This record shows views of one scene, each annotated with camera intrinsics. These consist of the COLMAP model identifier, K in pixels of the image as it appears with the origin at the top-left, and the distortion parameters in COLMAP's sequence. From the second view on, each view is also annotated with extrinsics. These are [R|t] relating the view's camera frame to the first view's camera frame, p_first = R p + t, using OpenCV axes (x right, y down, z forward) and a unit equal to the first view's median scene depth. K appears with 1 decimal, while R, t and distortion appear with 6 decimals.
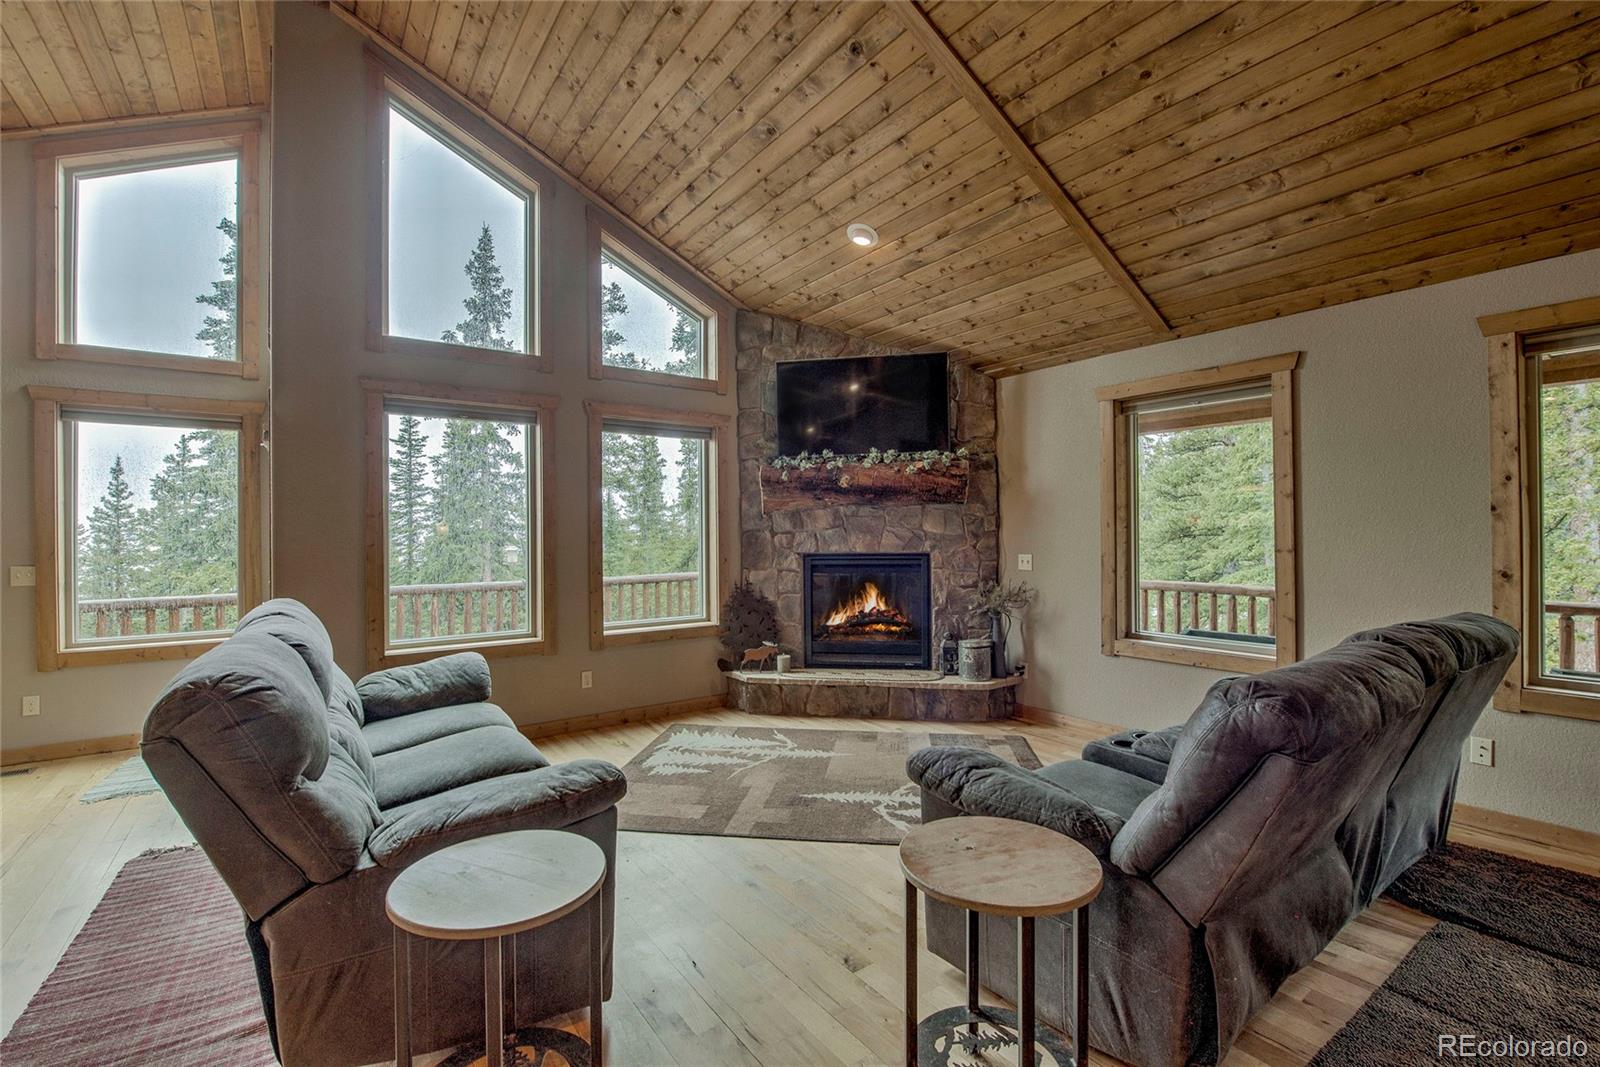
lens RADIAL K [[692.4, 0, 788.3], [0, 692.4, 533.3], [0, 0, 1]] dist [-0.019141, -0.000541]
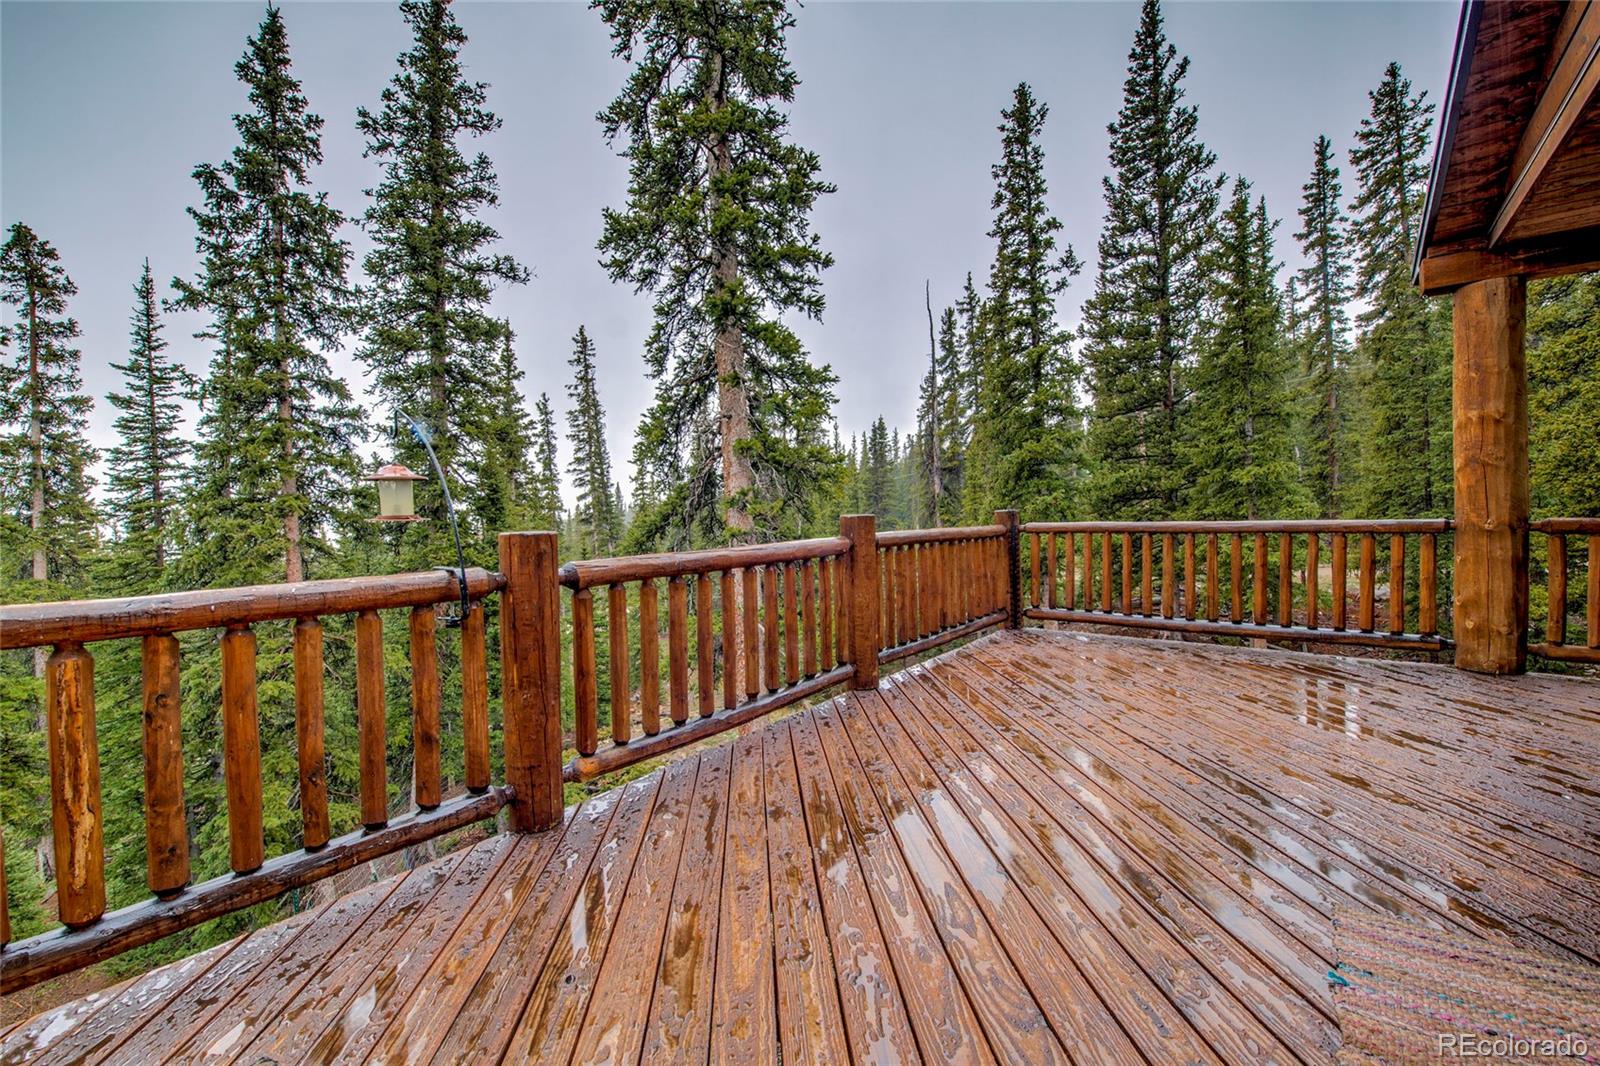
lens RADIAL K [[642.9, 0, 794.7], [0, 642.9, 535.3], [0, 0, 1]] dist [-0.014943, -0.003396]
pose [[0.965756, -0.028526, 0.257878, -0.139567], [0.021381, 0.999307, 0.030471, 0.021829], [-0.258568, -0.023914, 0.965697, 0.311051]]
